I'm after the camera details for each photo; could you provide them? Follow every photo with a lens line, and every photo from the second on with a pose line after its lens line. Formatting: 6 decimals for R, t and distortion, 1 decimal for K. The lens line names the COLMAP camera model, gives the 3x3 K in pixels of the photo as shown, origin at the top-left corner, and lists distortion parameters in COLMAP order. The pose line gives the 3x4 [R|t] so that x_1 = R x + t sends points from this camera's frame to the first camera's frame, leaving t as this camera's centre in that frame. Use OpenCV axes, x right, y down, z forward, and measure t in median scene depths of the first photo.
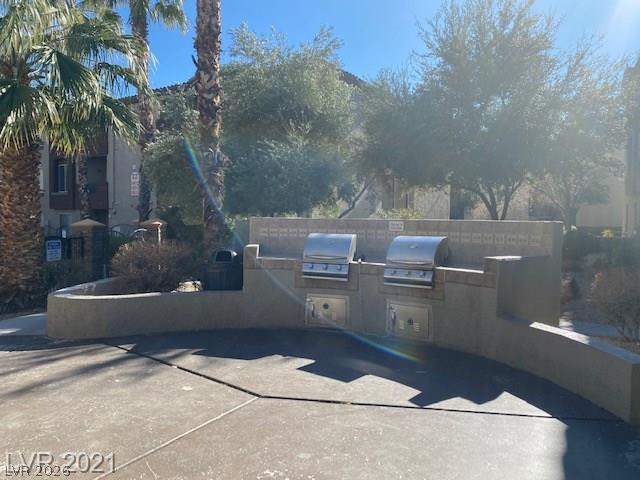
lens RADIAL K [[488.7, 0, 319.4], [0, 488.7, 243.4], [0, 0, 1]] dist [0.026205, -0.012591]
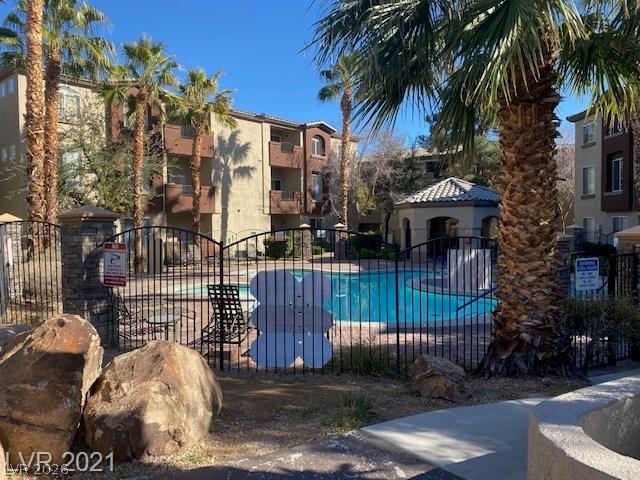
lens RADIAL K [[488.7, 0, 321.9], [0, 488.7, 232.5], [0, 0, 1]] dist [0.026205, -0.012591]
pose [[0.517683, 0.003377, -0.855566, -0.208471], [-0.028517, 0.999505, -0.013311, -0.026964], [0.855097, 0.031289, 0.517522, 0.457710]]
